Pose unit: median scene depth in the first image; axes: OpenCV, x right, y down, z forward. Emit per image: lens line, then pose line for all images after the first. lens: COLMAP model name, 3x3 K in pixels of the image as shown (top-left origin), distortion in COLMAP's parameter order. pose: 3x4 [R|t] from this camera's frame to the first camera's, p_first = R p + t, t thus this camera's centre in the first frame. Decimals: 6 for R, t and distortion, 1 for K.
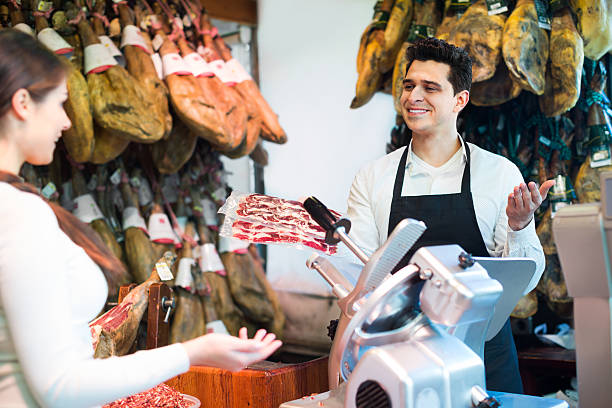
lens RADIAL K [[881.6, 0, 306.0], [0, 881.6, 204.0], [0, 0, 1]] dist [-0.155514, 0.124828]
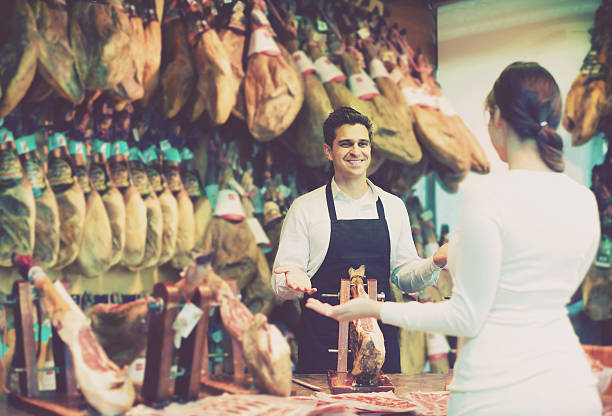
lens RADIAL K [[900.9, 0, 306.0], [0, 900.9, 208.0], [0, 0, 1]] dist [-0.168818, 0.150237]
pose [[0.997429, 0.056948, 0.043497, -0.359503], [-0.055029, 0.997511, -0.044097, 0.045527], [-0.045900, 0.041590, 0.998080, -0.152975]]
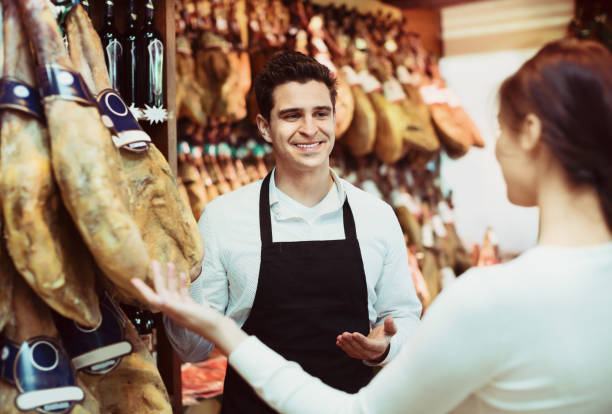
lens RADIAL K [[896.5, 0, 306.0], [0, 896.5, 207.0], [0, 0, 1]] dist [-0.152698, 0.100367]
pose [[0.996614, 0.033881, 0.074912, -0.505522], [-0.037616, 0.998089, 0.049028, -0.040701], [-0.073108, -0.051680, 0.995984, -0.540126]]
